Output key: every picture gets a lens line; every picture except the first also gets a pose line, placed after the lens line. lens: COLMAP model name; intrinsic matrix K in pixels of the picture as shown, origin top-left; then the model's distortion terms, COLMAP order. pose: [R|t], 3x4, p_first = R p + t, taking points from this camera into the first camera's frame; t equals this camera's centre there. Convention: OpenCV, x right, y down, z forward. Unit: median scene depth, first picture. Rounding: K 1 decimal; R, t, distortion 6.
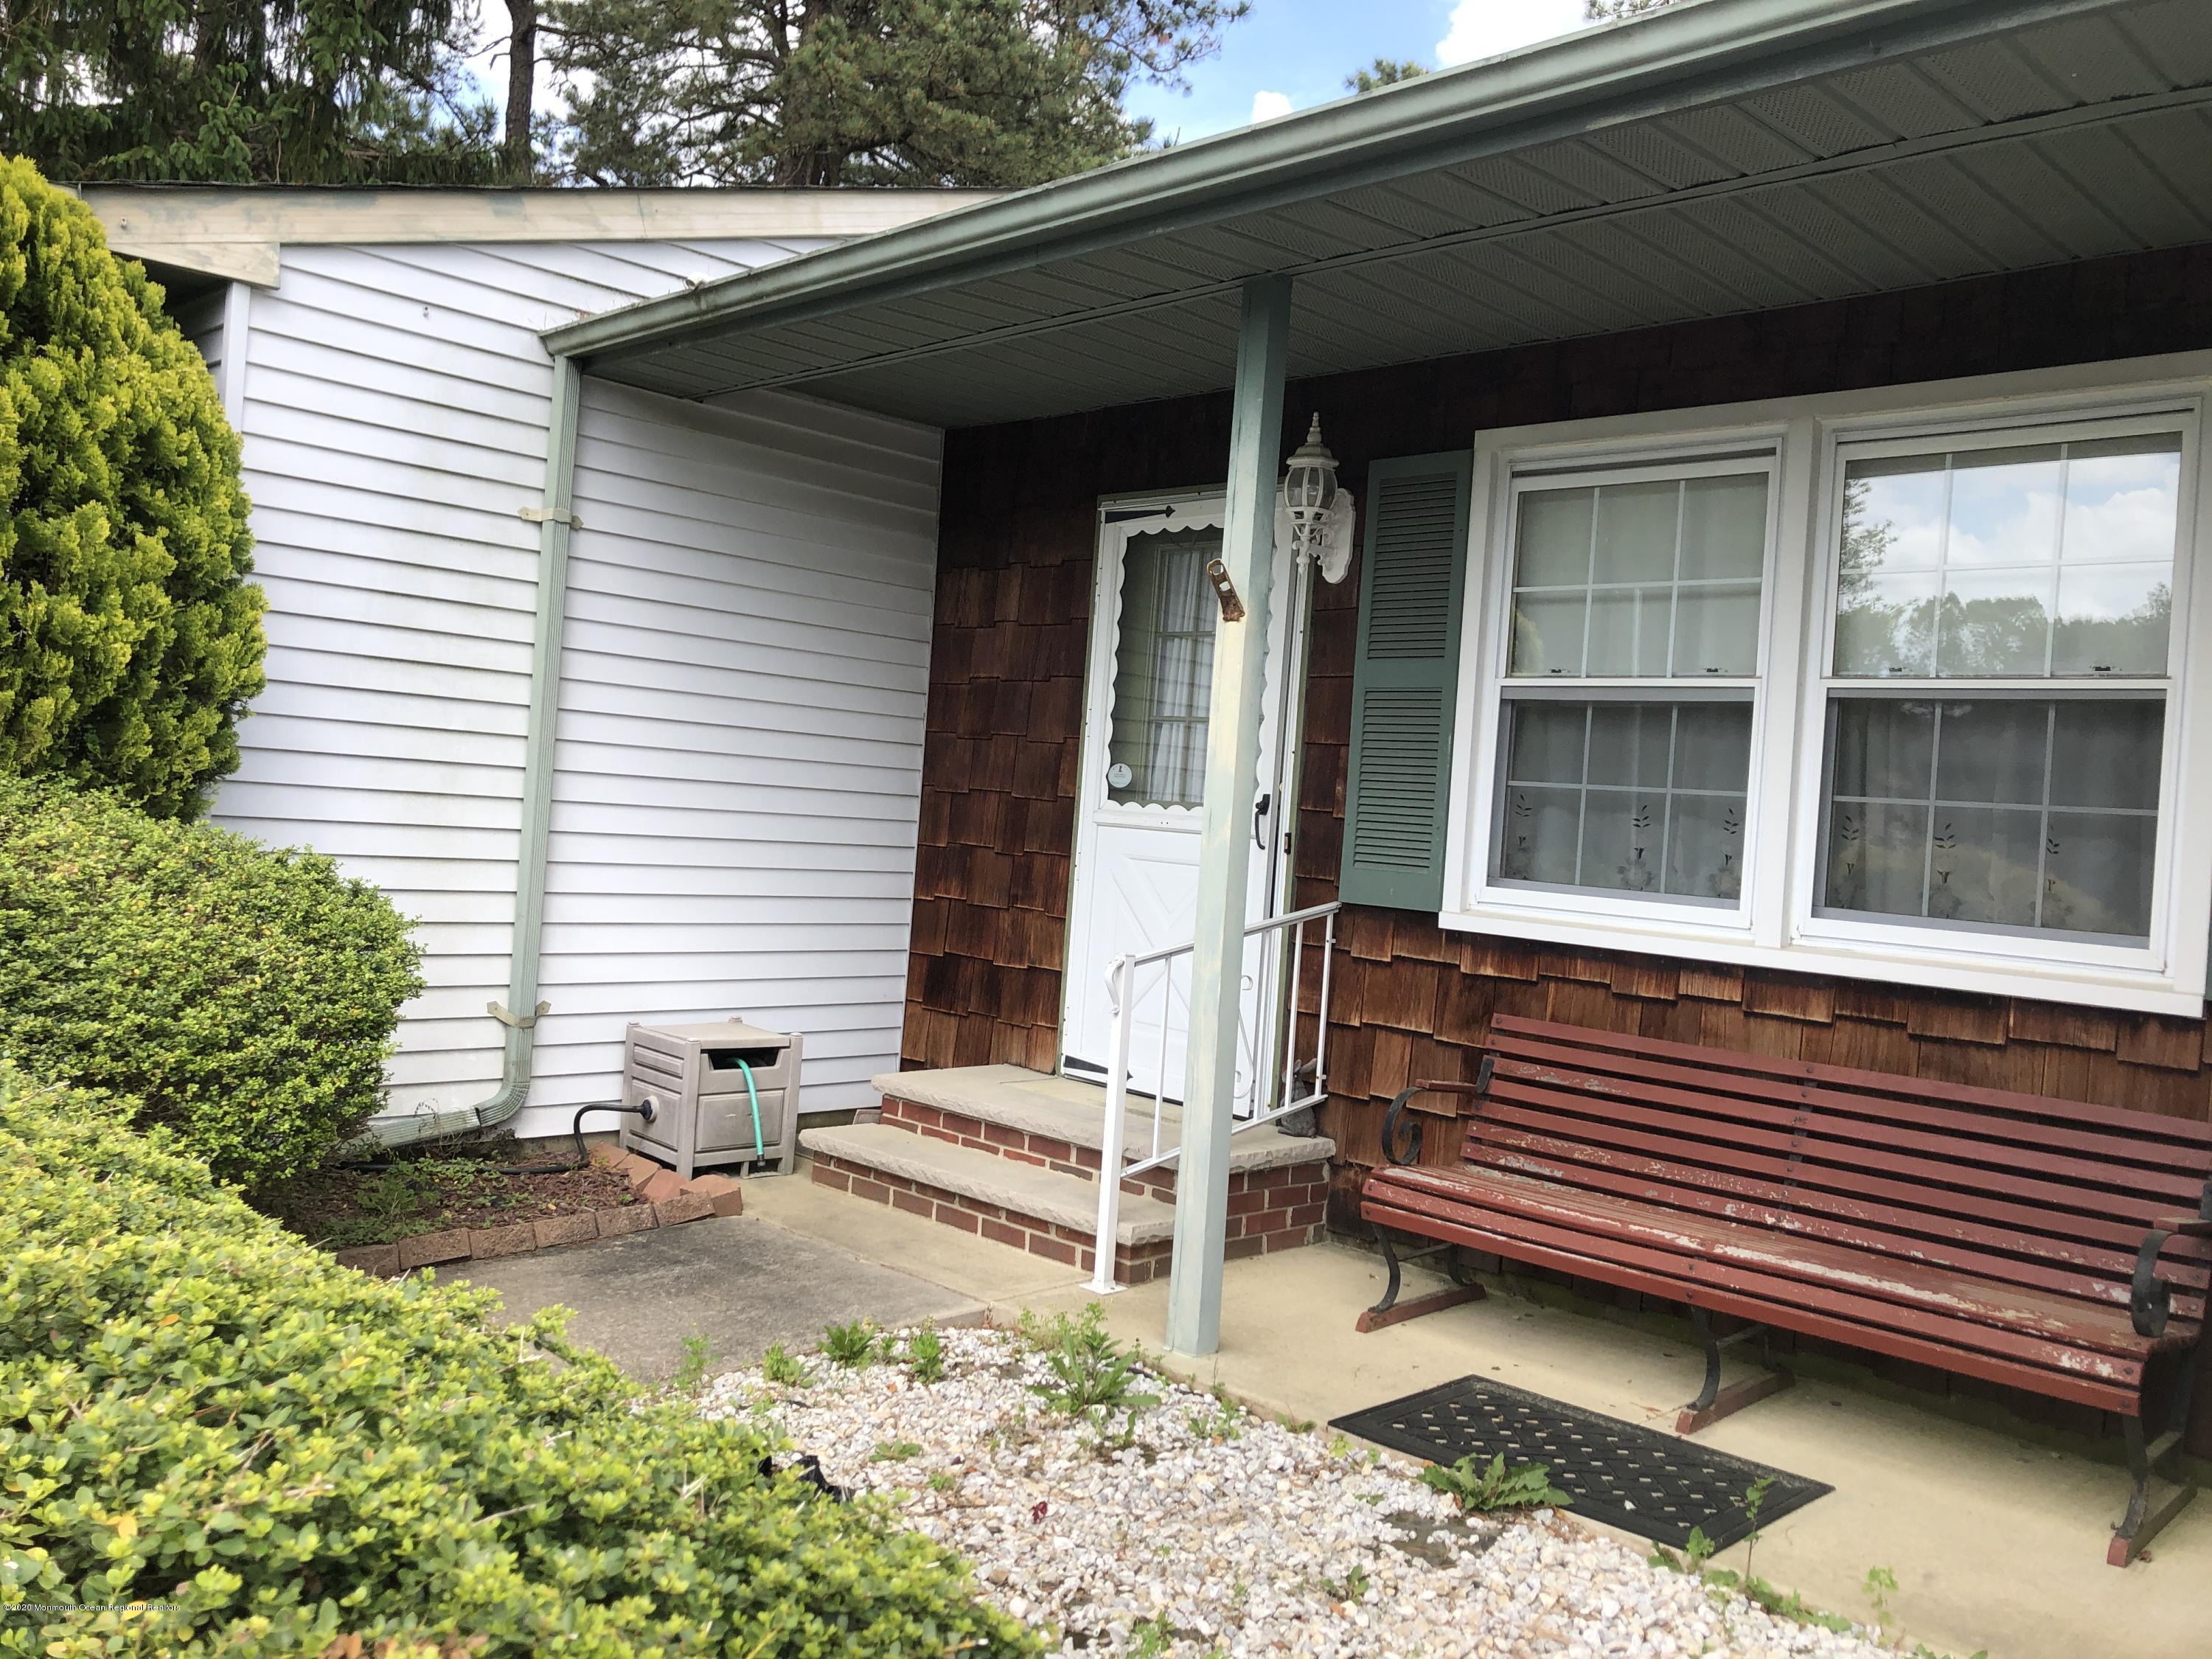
lens RADIAL K [[1802.9, 0, 1093.0], [0, 1802.9, 814.7], [0, 0, 1]] dist [0.107907, -0.256473]
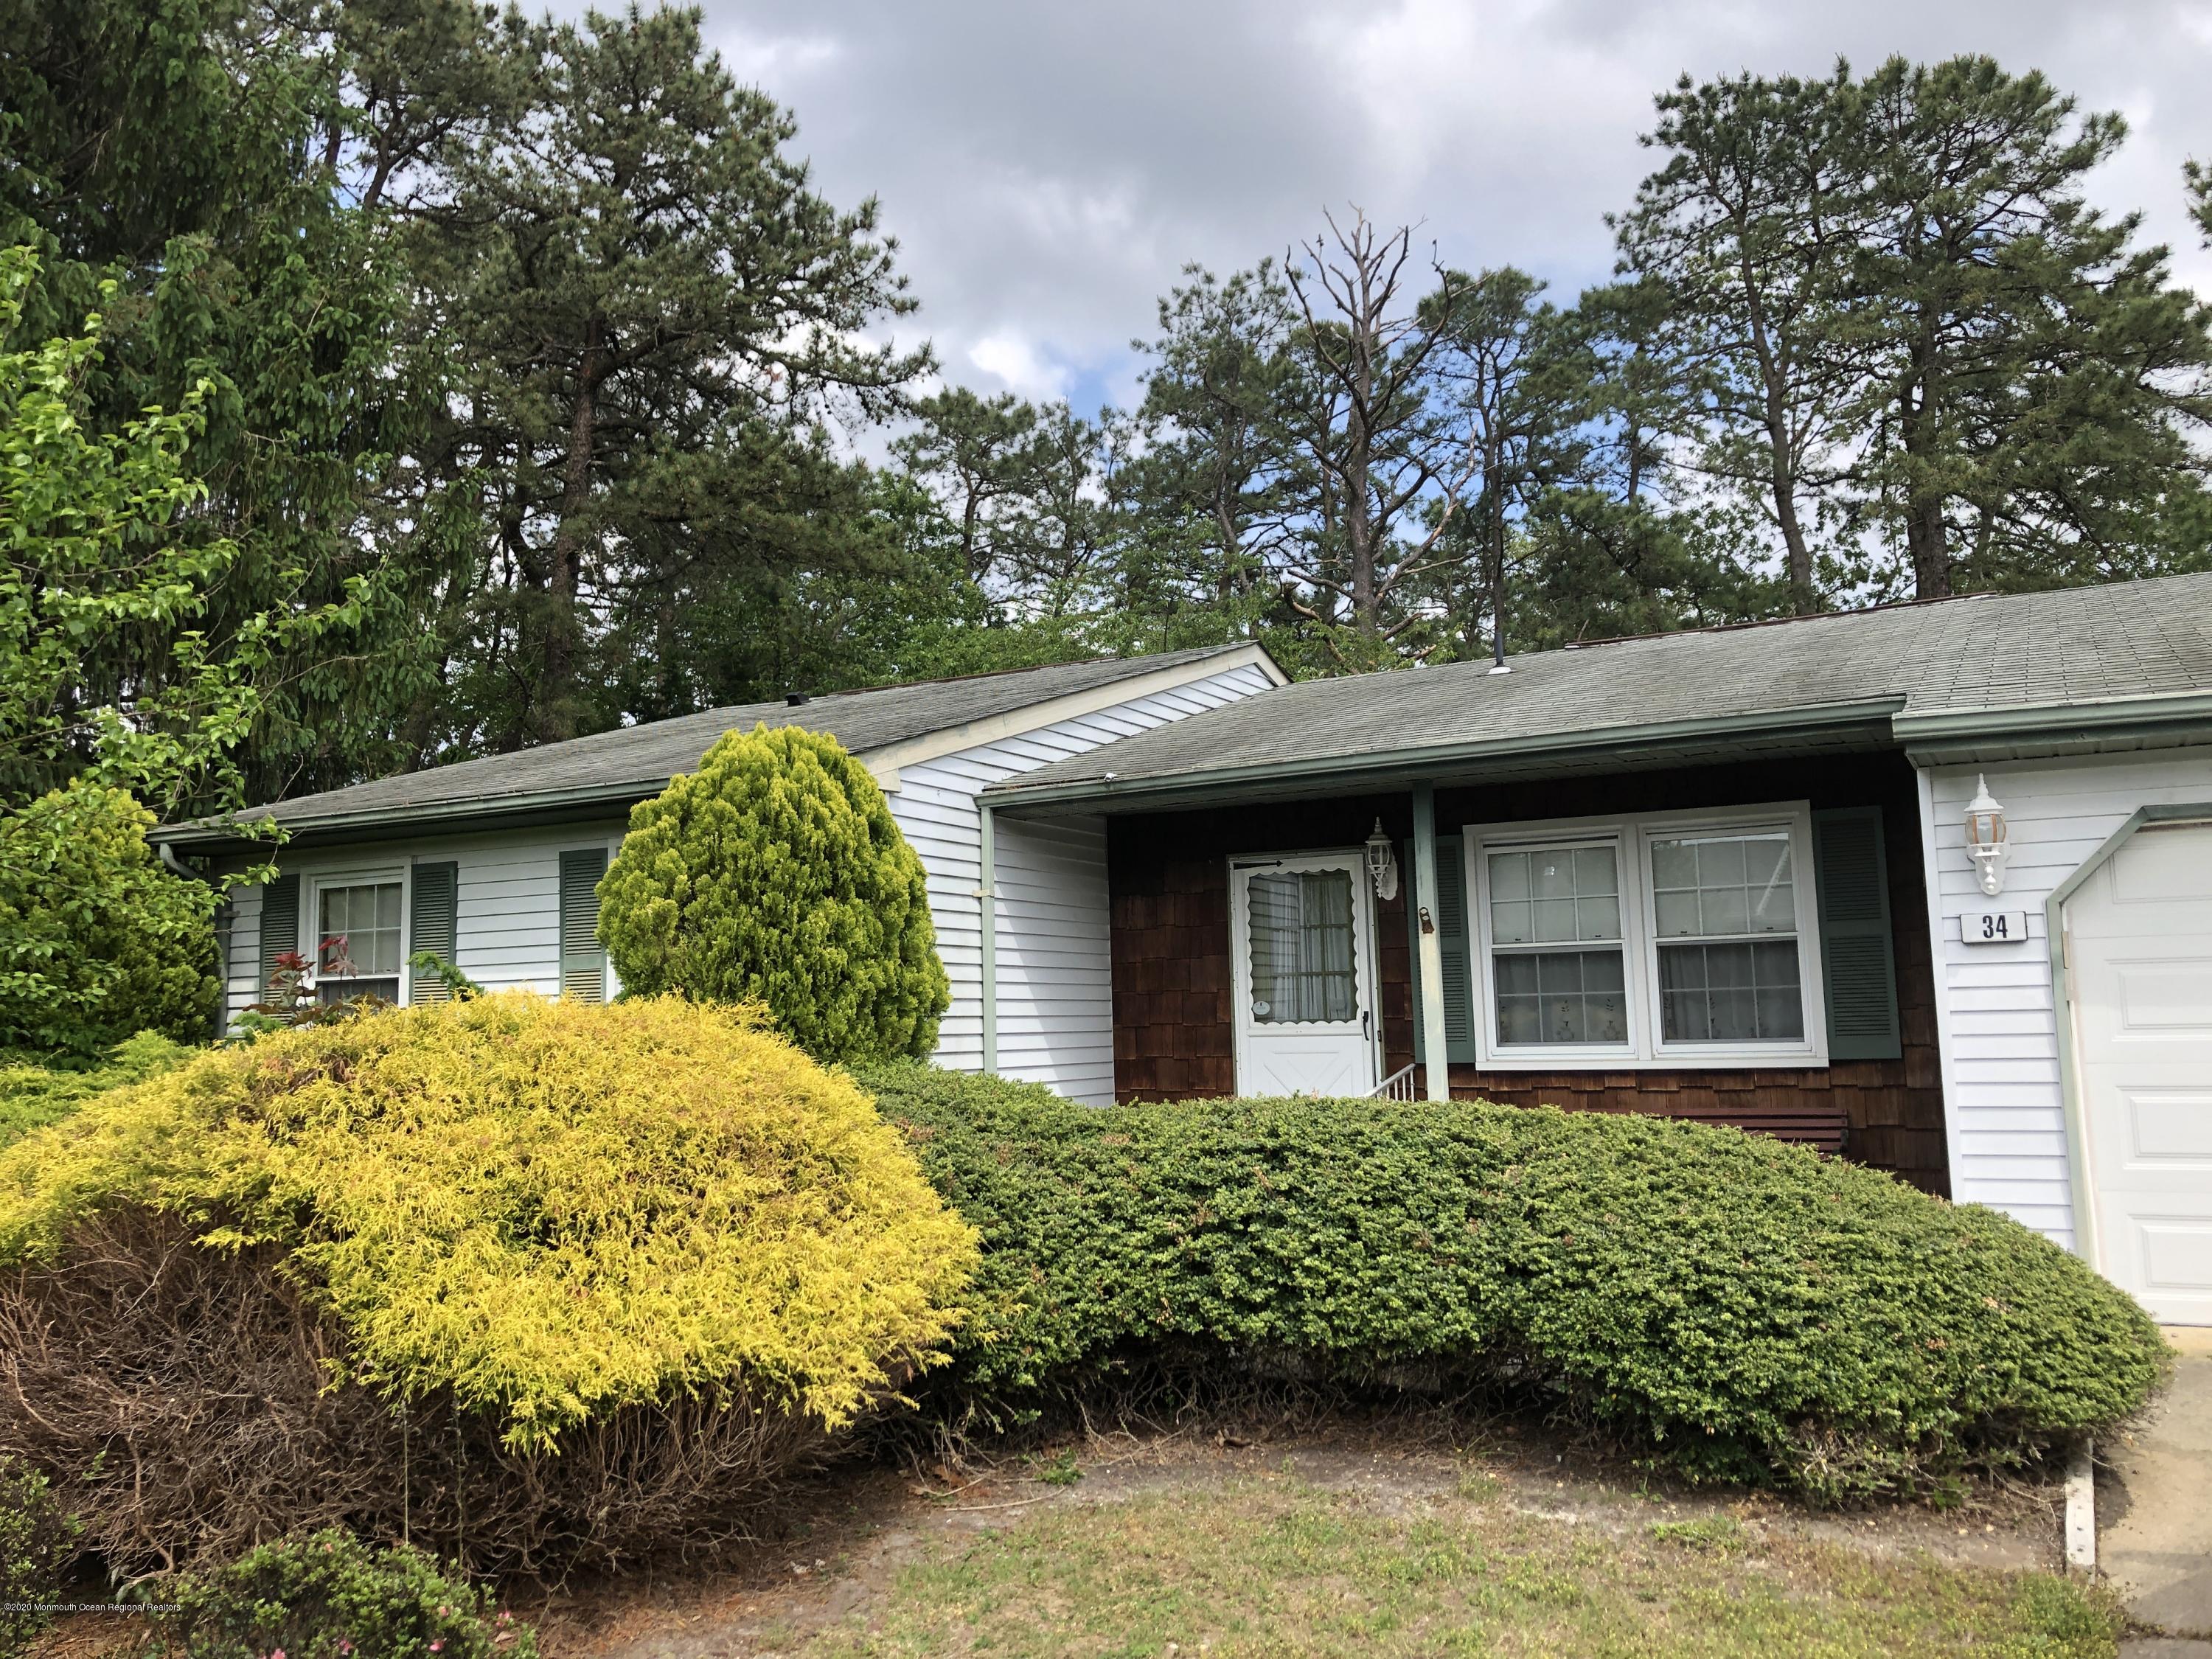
lens RADIAL K [[1805.1, 0, 1031.9], [0, 1805.1, 761.1], [0, 0, 1]] dist [-0.006742, -0.016432]
pose [[0.960909, -0.052396, 0.271861, -0.742352], [0.091515, 0.986846, -0.133269, -0.050219], [-0.261302, 0.152939, 0.953064, -0.762766]]
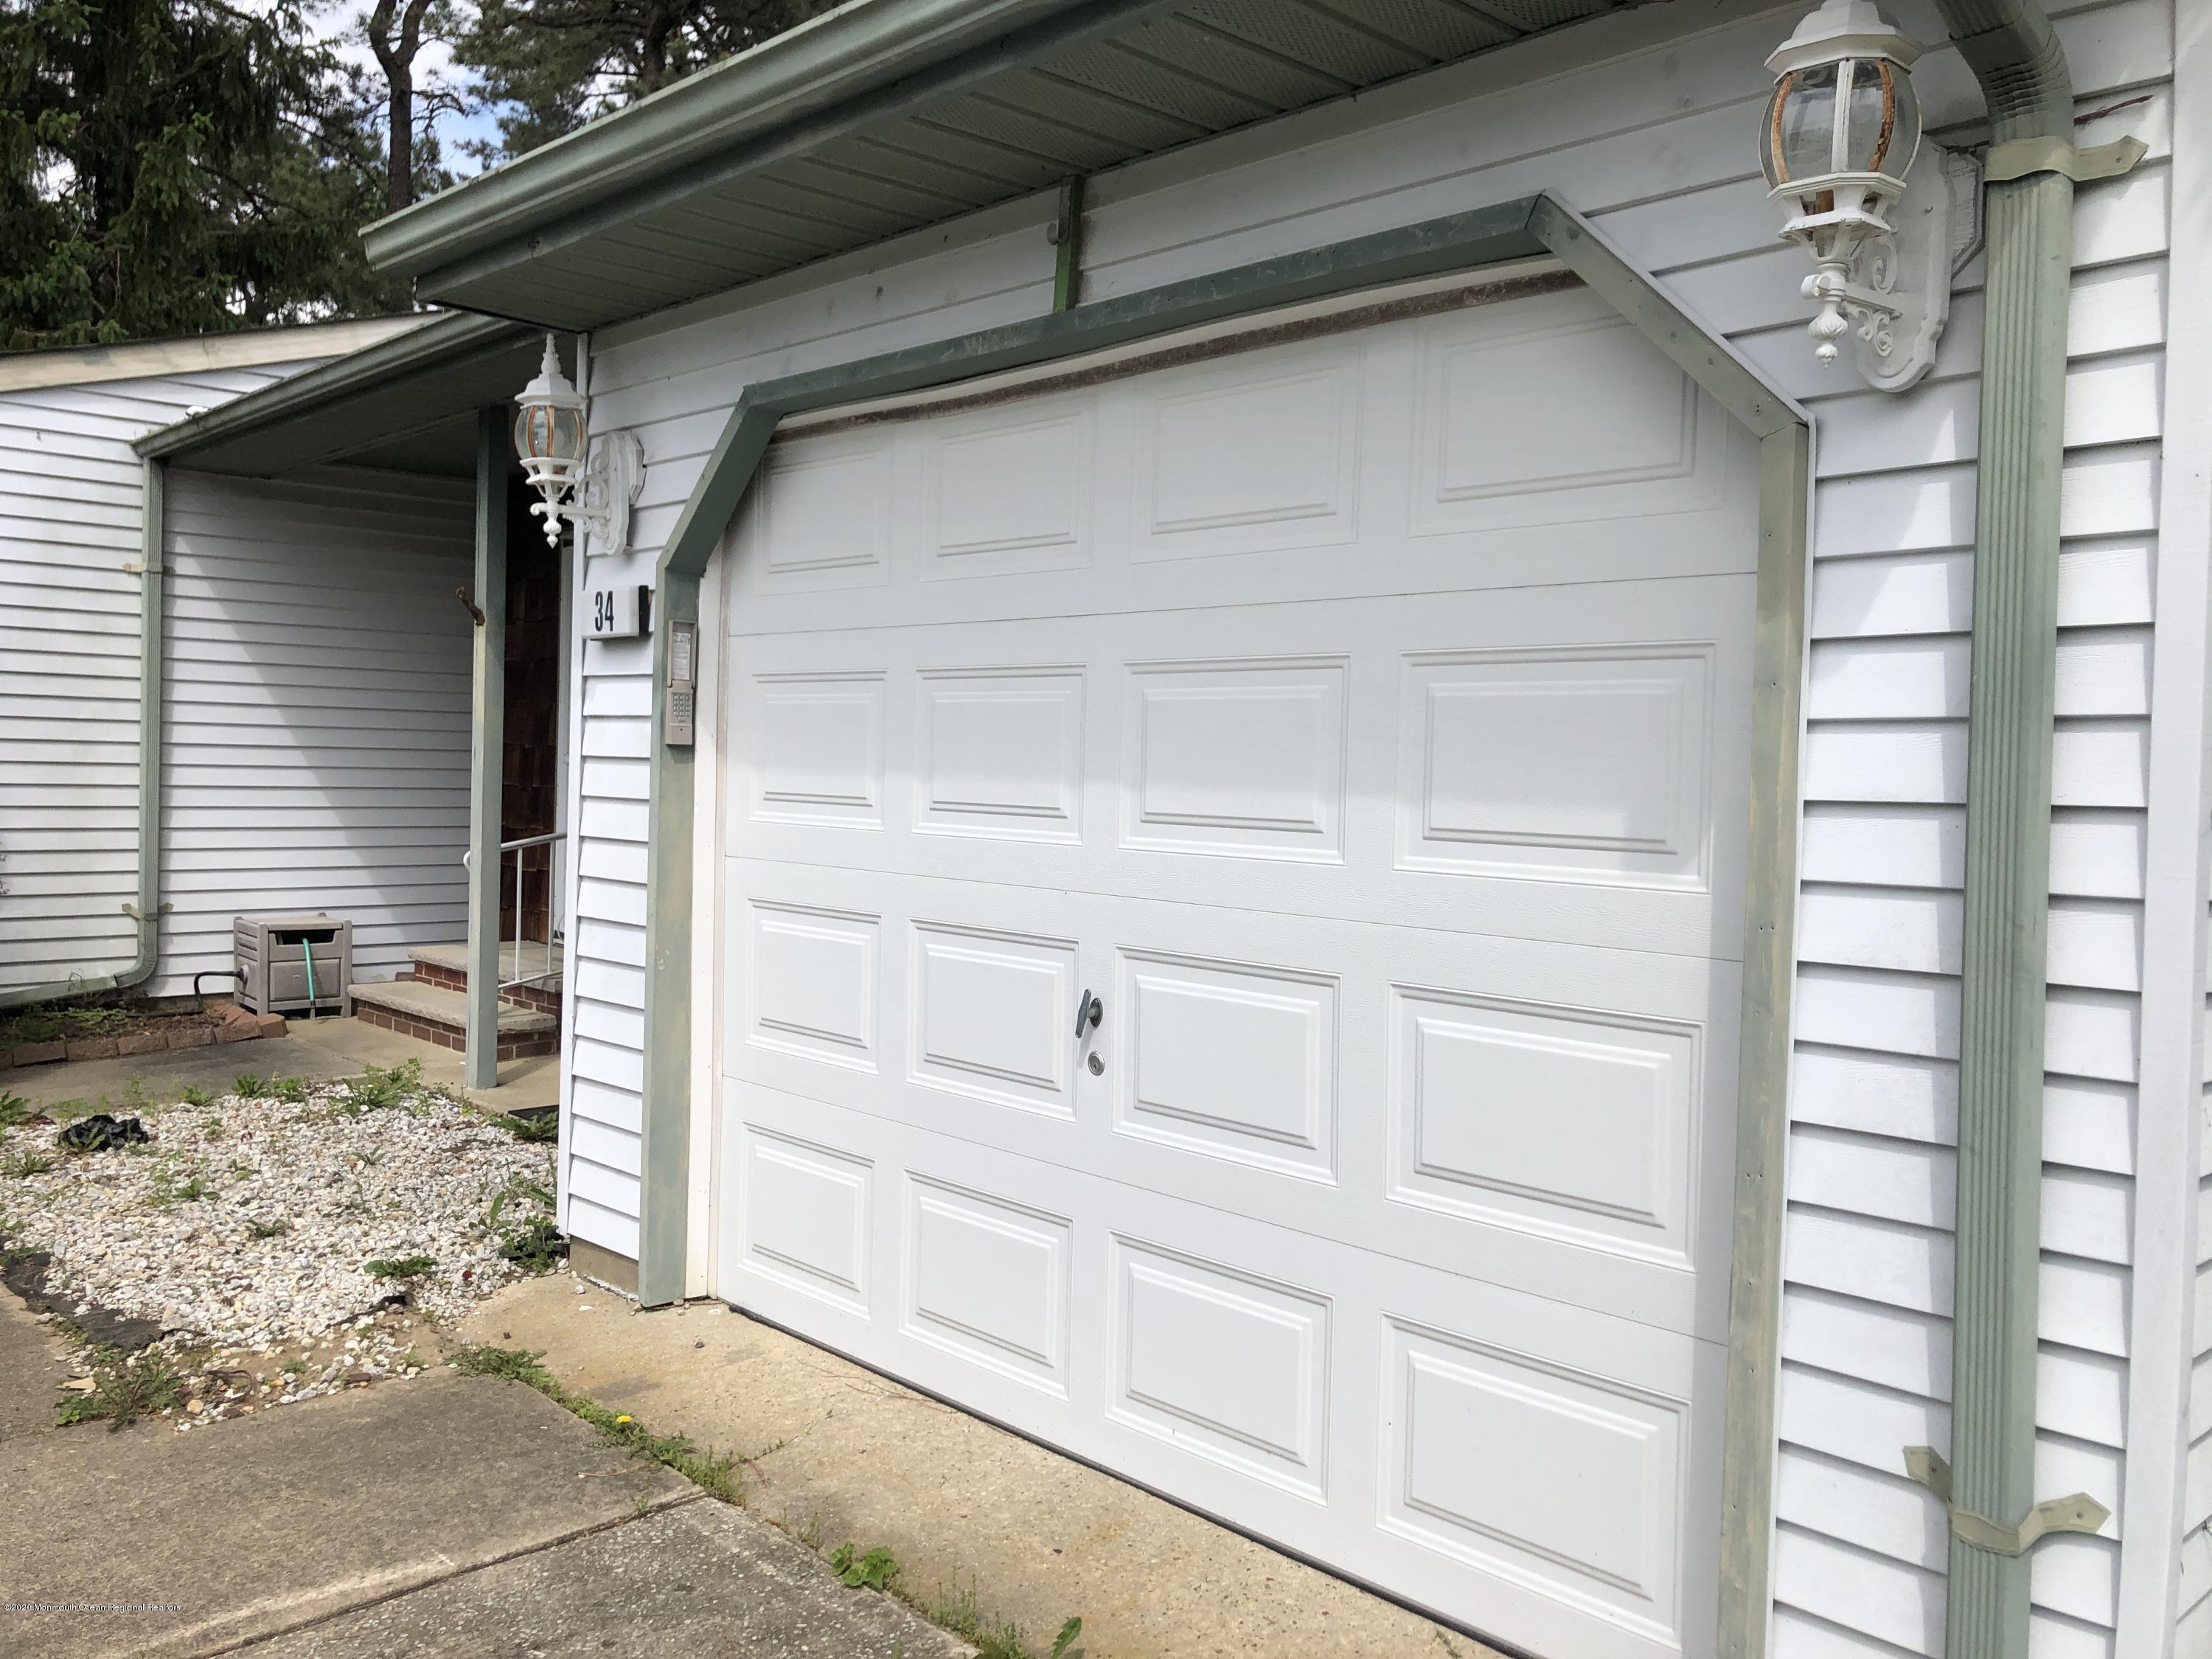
lens RADIAL K [[1827.4, 0, 1106.0], [0, 1827.4, 829.5], [0, 0, 1]] dist [0.014004, 0.012634]
pose [[0.998009, -0.046233, -0.042901, 0.518724], [0.047507, 0.998445, 0.029172, 0.037172], [0.041486, -0.031152, 0.998653, -0.436878]]
